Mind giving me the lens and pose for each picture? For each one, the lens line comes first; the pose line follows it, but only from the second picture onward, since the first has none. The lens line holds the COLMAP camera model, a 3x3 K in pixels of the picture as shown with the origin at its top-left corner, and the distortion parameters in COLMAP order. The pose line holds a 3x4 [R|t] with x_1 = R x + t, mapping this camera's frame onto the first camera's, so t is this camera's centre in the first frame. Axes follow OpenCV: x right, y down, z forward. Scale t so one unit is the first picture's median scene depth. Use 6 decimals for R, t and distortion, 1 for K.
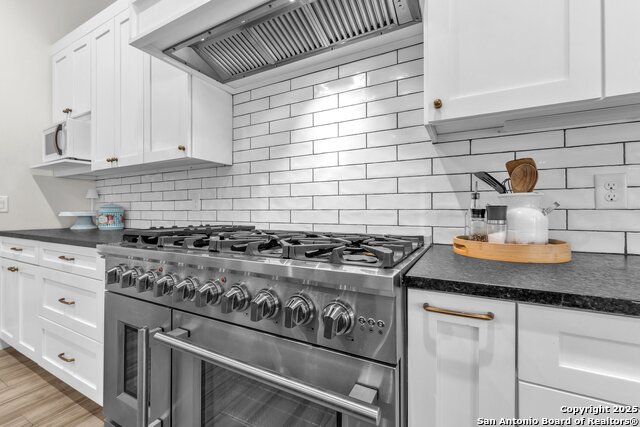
lens RADIAL K [[276.3, 0, 323.7], [0, 276.3, 206.7], [0, 0, 1]] dist [-0.000980, -0.000467]
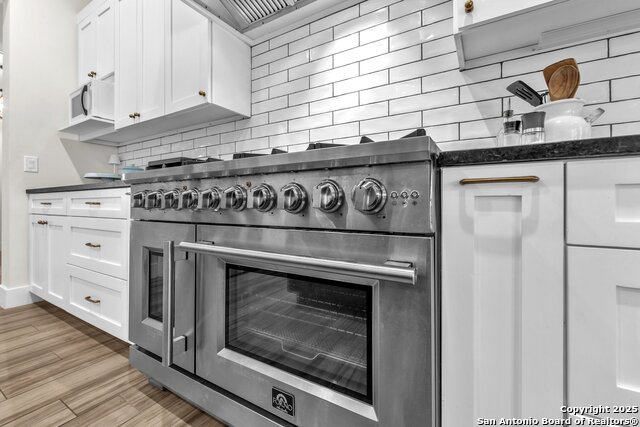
lens RADIAL K [[279.6, 0, 321.3], [0, 279.6, 200.2], [0, 0, 1]] dist [-0.001113, -0.000126]
pose [[0.998514, 0.000815, -0.054495, -0.028012], [-0.000740, 0.999999, 0.001403, 0.196237], [0.054496, -0.001360, 0.998513, 0.007709]]
